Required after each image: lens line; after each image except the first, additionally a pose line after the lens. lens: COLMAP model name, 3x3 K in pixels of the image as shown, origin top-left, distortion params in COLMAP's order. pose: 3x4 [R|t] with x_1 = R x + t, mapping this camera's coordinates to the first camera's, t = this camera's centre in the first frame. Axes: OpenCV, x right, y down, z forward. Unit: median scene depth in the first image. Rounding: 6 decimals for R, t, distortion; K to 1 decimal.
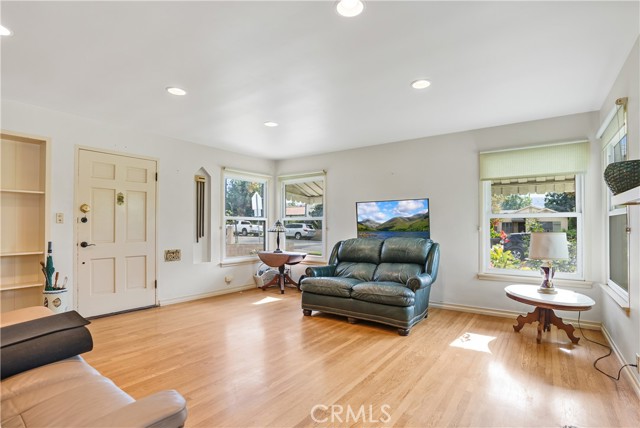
lens RADIAL K [[310.3, 0, 336.6], [0, 310.3, 223.5], [0, 0, 1]] dist [-0.022787, 0.005194]
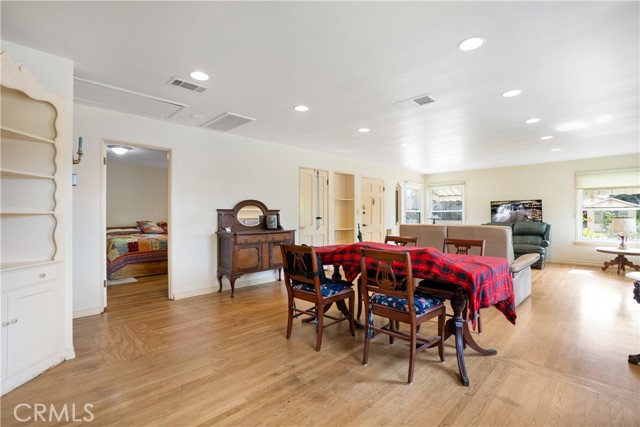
lens RADIAL K [[310.3, 0, 303.5], [0, 310.3, 214.5], [0, 0, 1]] dist [-0.022787, 0.005194]
pose [[0.987254, -0.004306, -0.159094, -0.821374], [0.004536, 0.999989, 0.001080, -0.002714], [0.159087, -0.001788, 0.987263, -1.001745]]
